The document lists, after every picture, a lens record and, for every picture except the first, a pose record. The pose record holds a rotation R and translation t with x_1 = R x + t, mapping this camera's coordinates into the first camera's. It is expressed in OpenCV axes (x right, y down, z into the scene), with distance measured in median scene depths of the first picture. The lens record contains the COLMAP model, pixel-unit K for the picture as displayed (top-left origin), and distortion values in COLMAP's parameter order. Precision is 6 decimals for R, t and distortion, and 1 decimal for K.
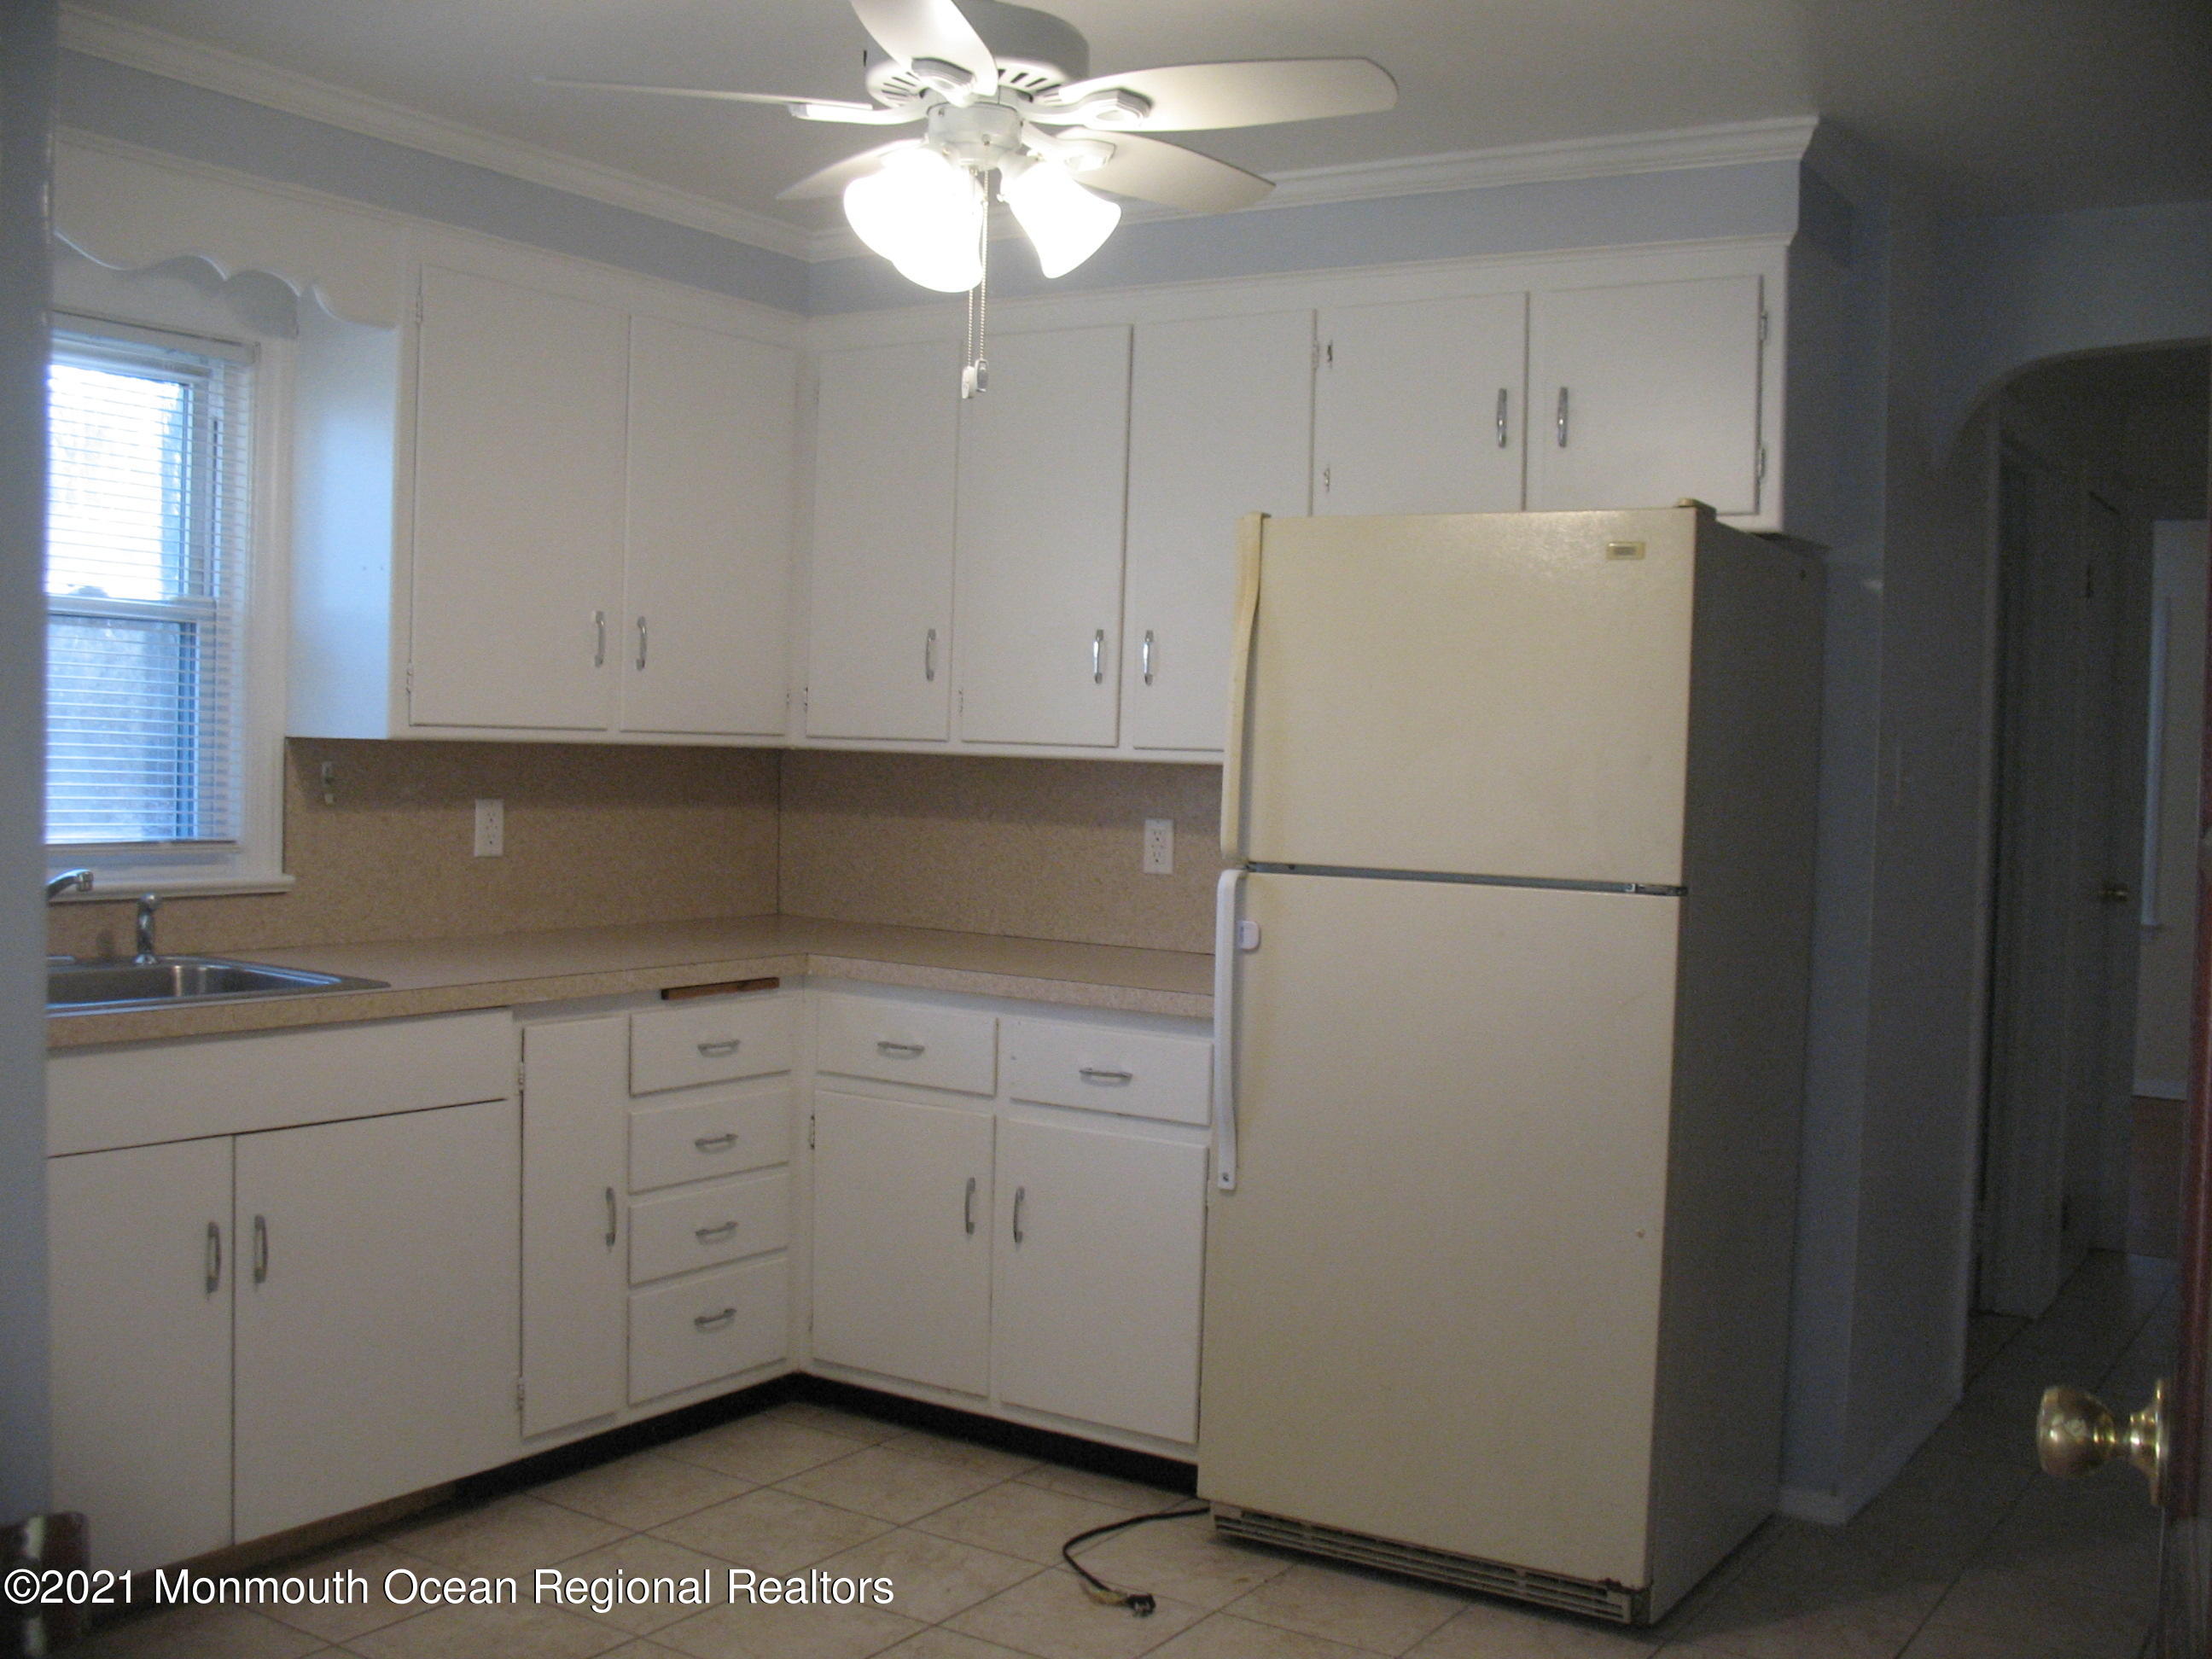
lens RADIAL K [[2263.7, 0, 1131.7], [0, 2263.7, 842.4], [0, 0, 1]] dist [-0.192907, 0.235582]
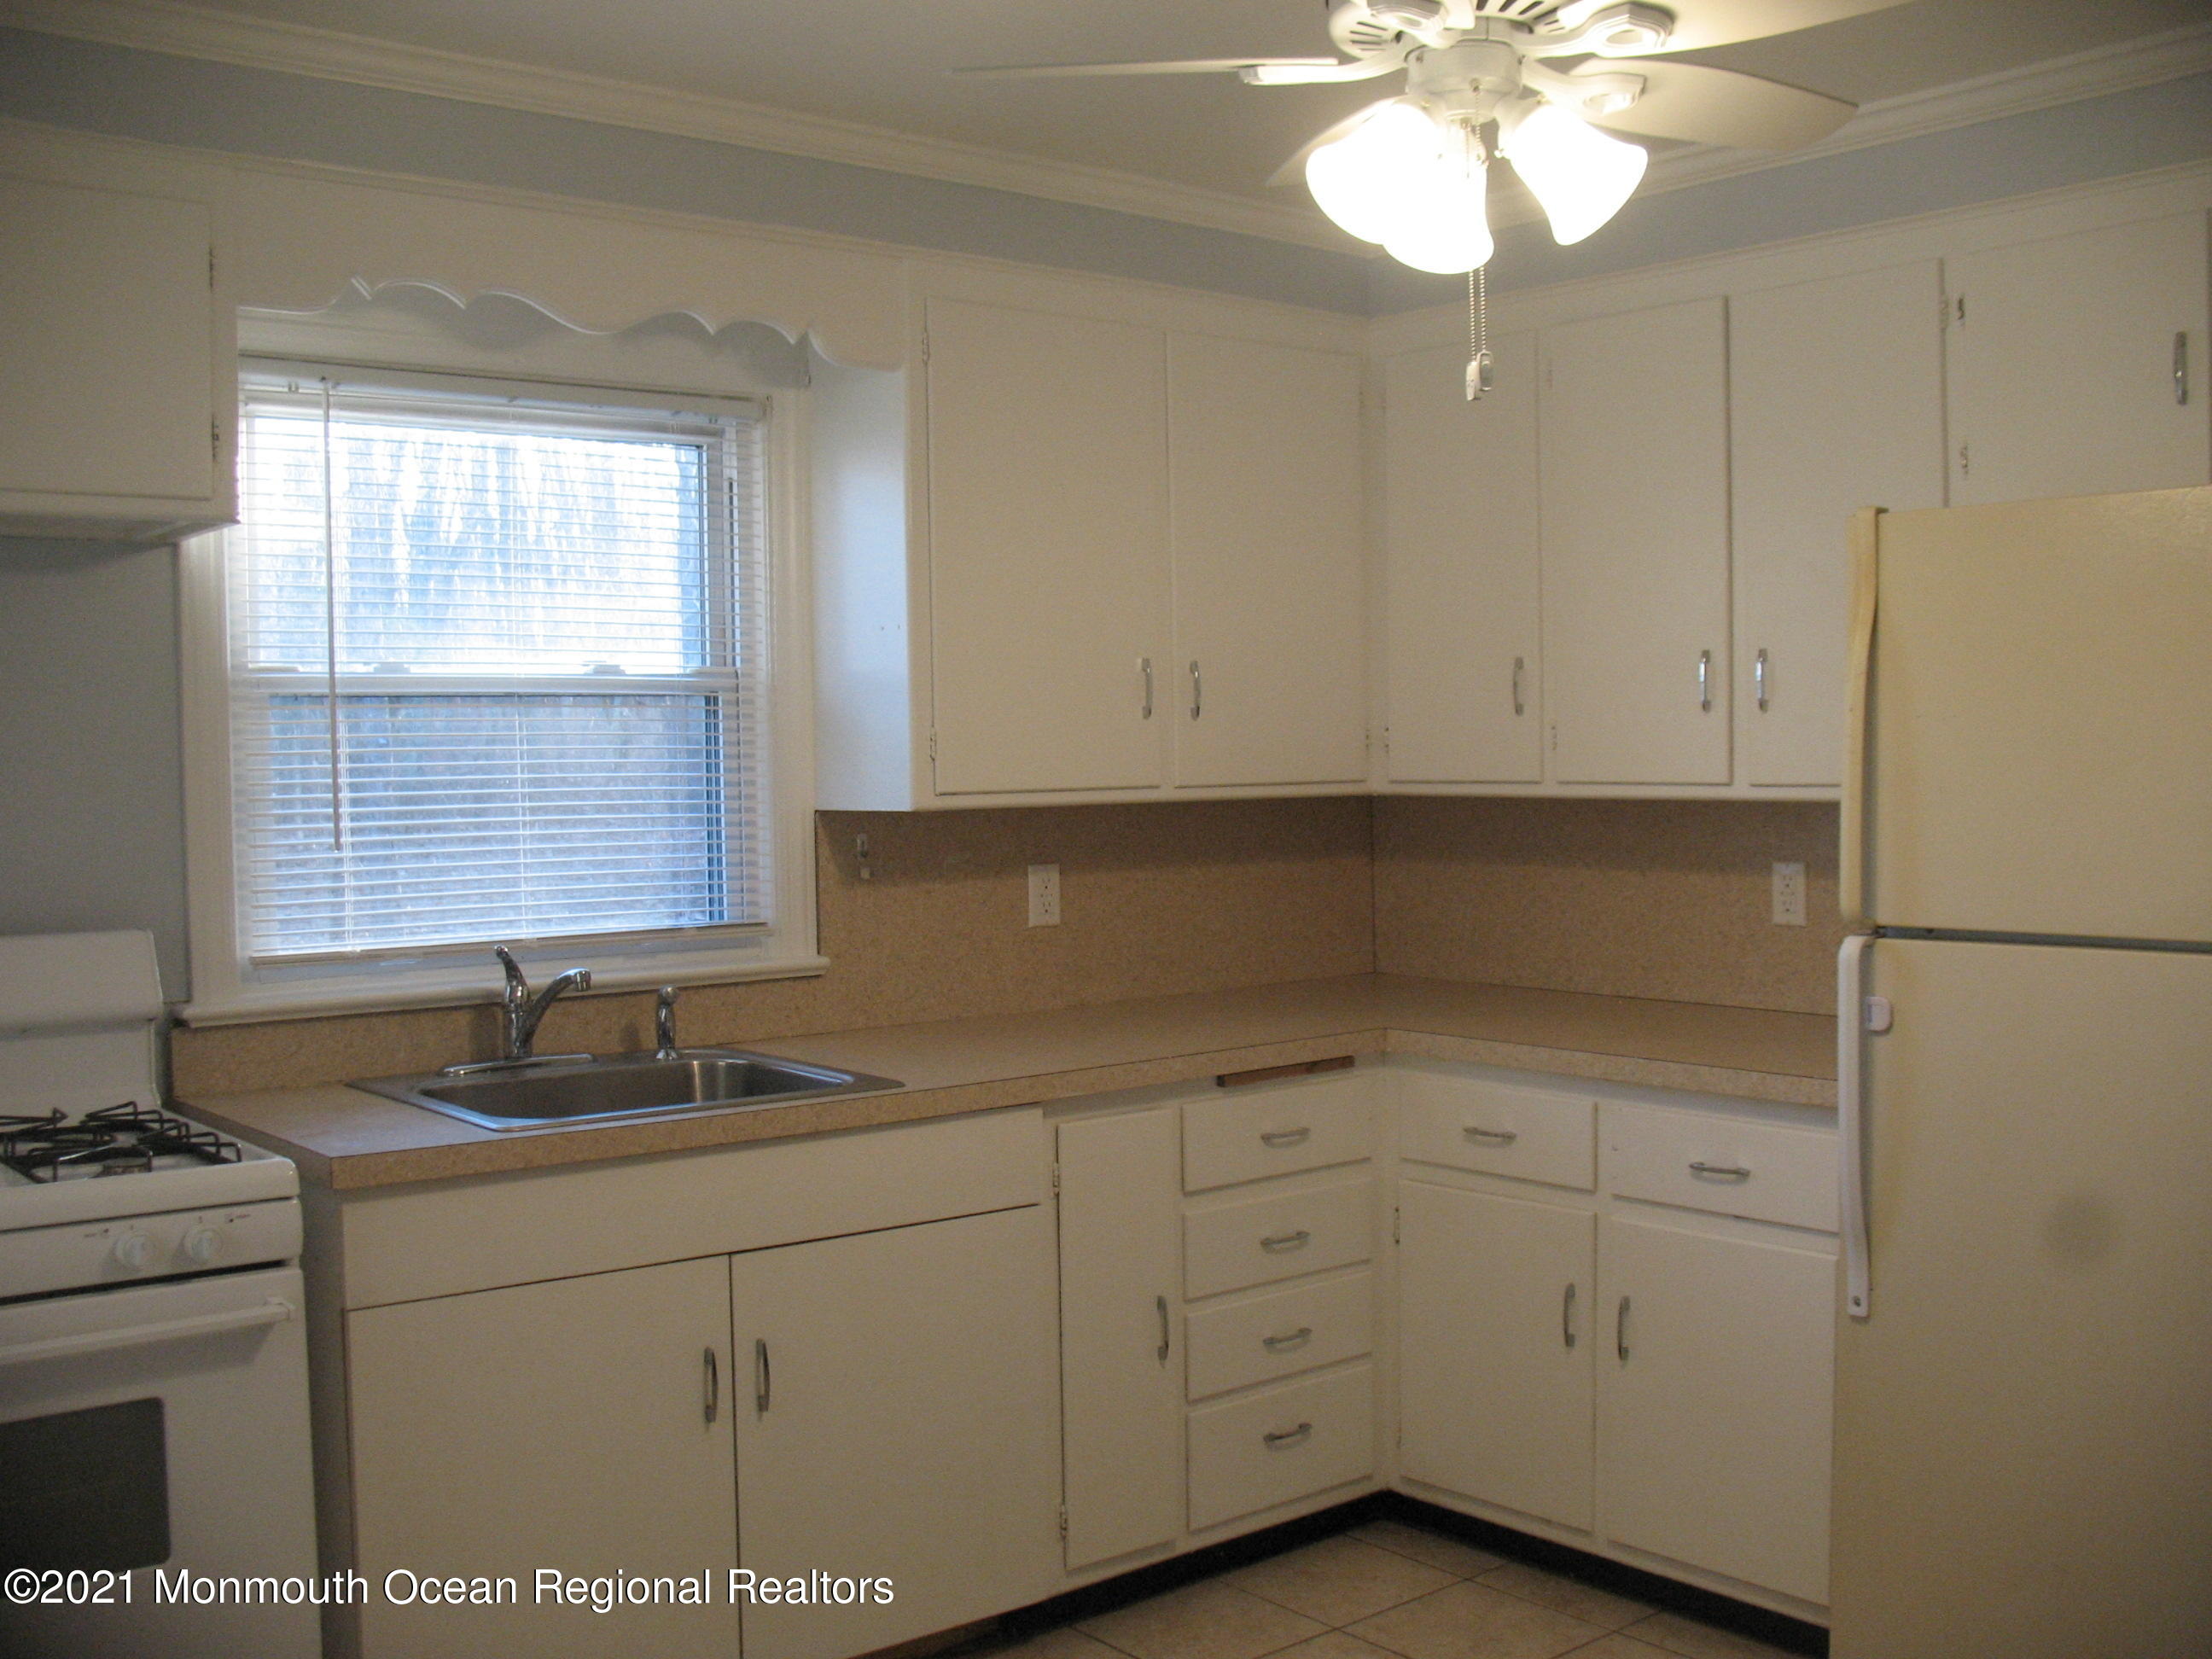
lens RADIAL K [[2263.7, 0, 1131.7], [0, 2263.7, 842.4], [0, 0, 1]] dist [-0.192907, 0.235582]
pose [[0.952460, -0.031786, -0.303001, 0.037174], [0.031473, 0.999487, -0.005918, -0.024606], [0.303034, -0.003900, 0.952972, 0.126869]]
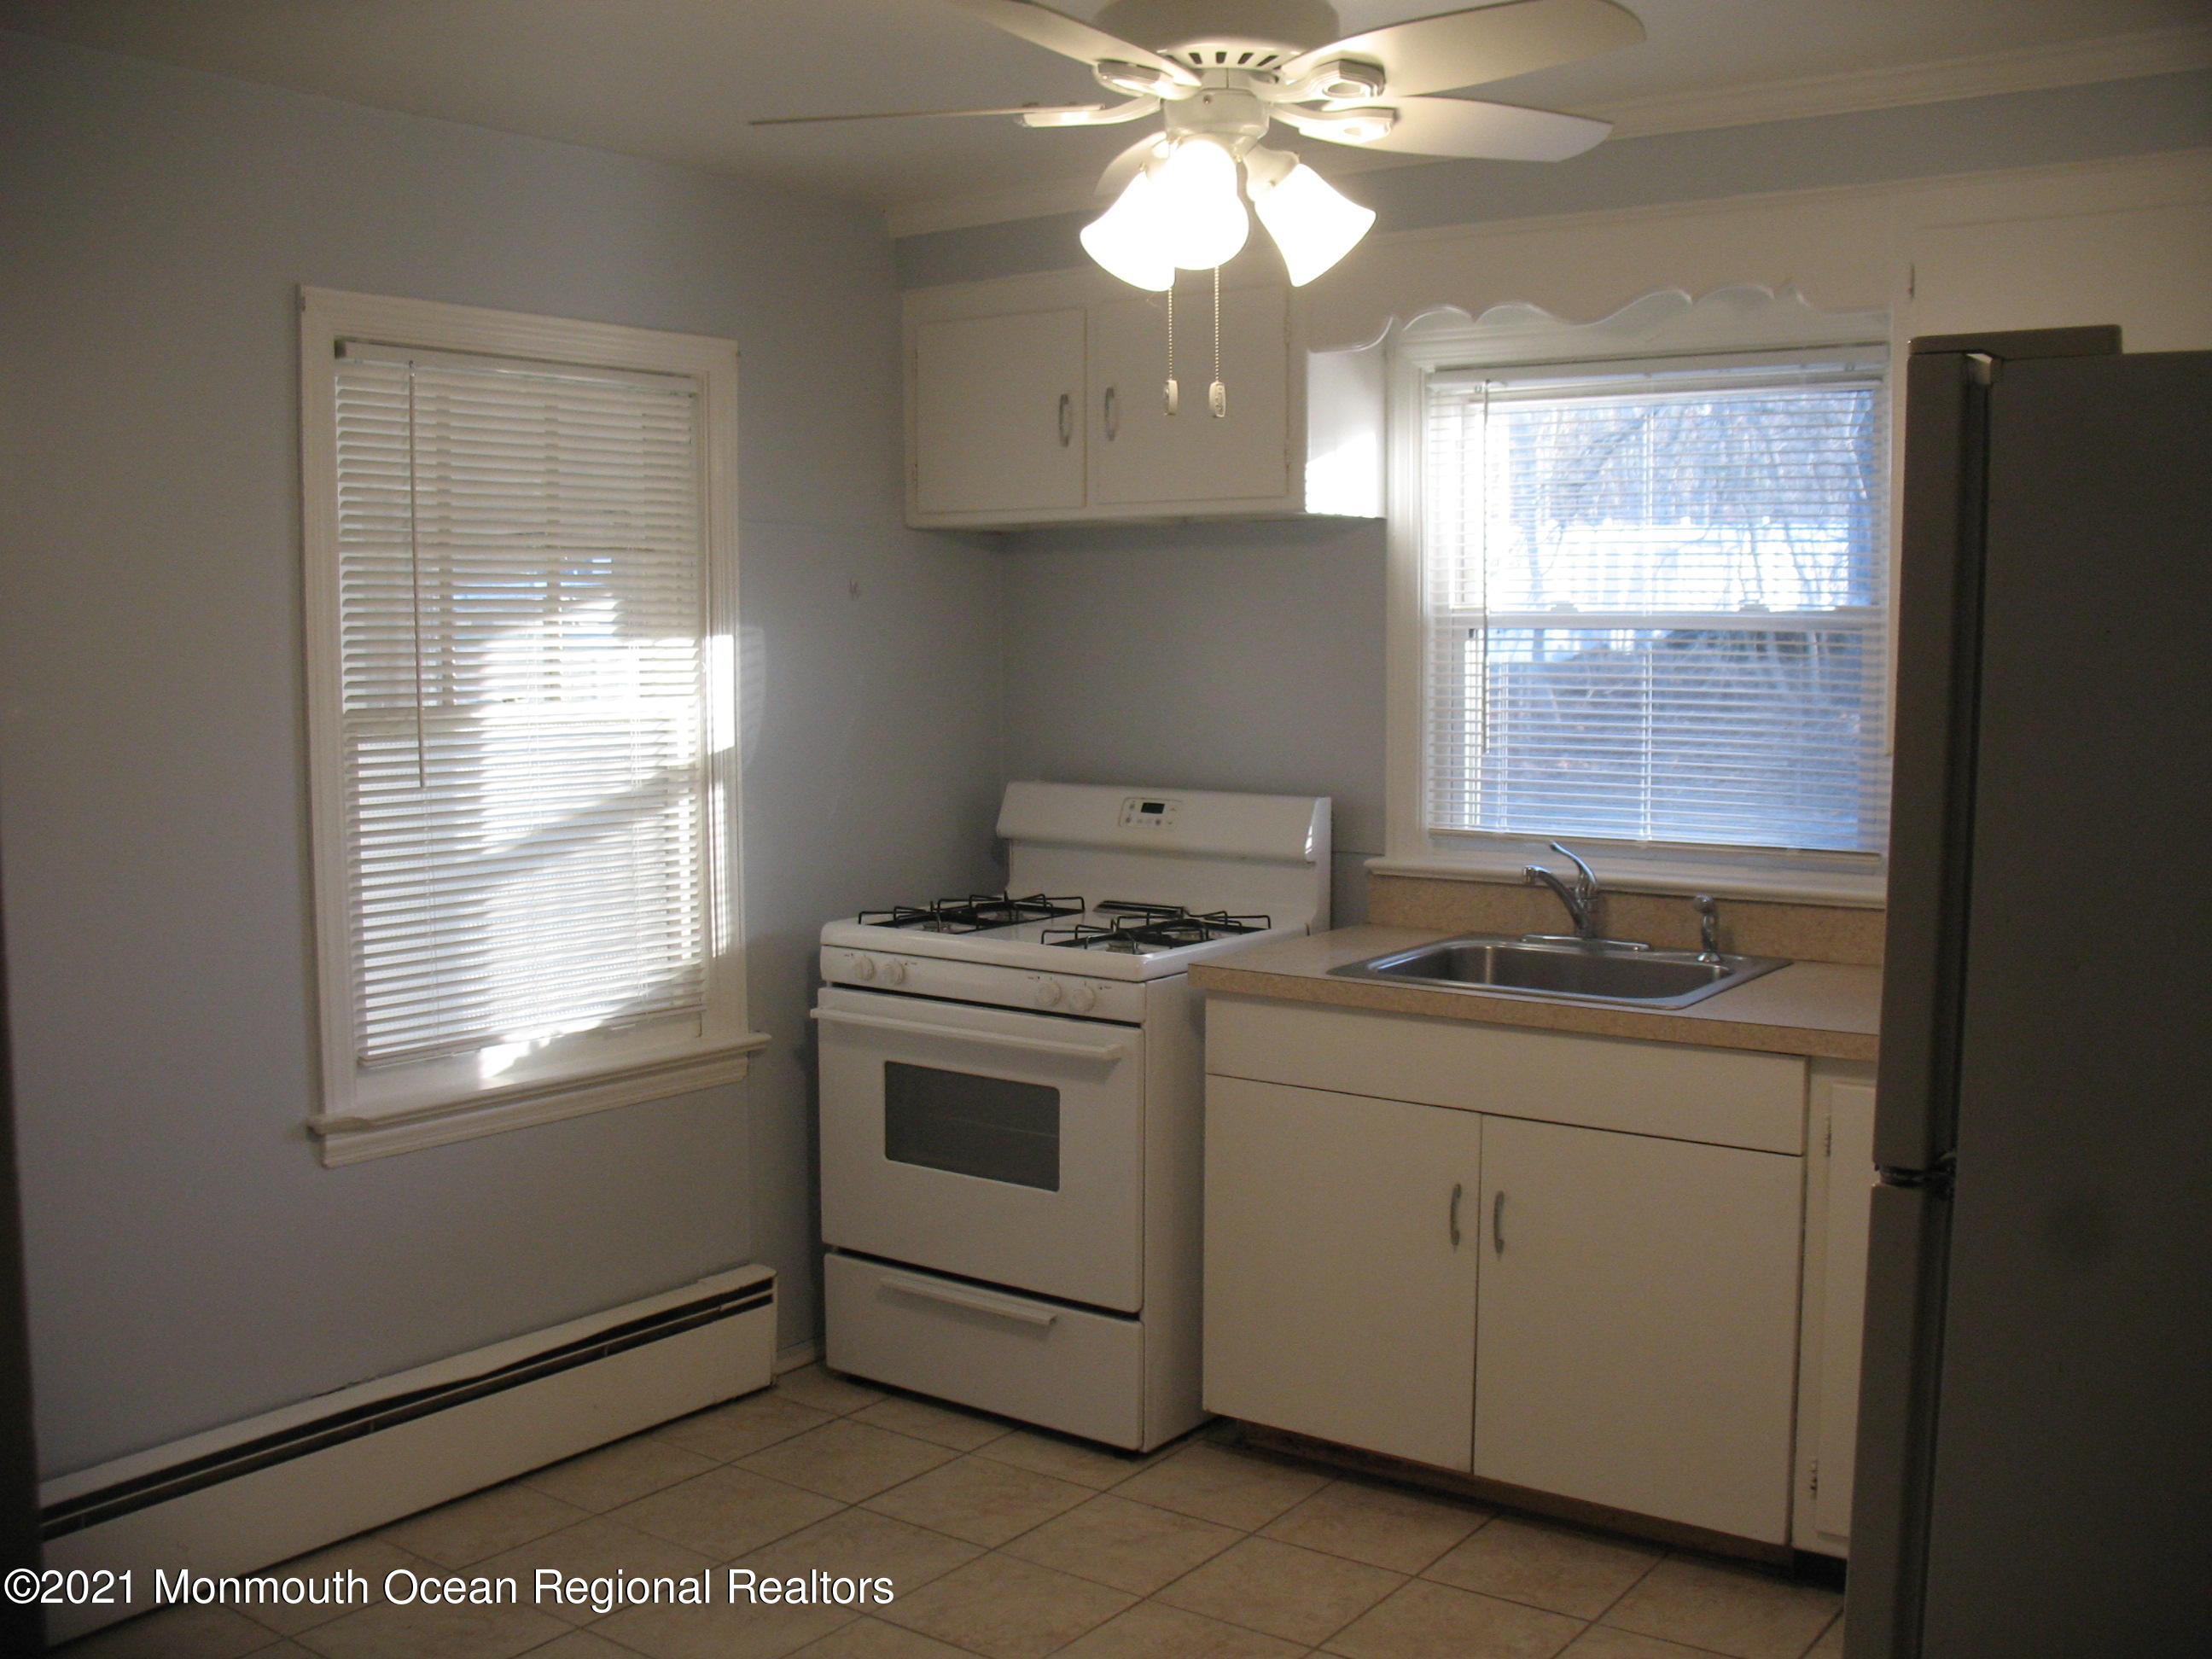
lens RADIAL K [[2263.7, 0, 1131.7], [0, 2263.7, 842.4], [0, 0, 1]] dist [-0.192907, 0.235582]
pose [[-0.066554, 0.065402, -0.995637, 0.593402], [-0.038959, 0.996918, 0.068090, -0.060555], [0.997022, 0.043321, -0.063801, 0.737422]]
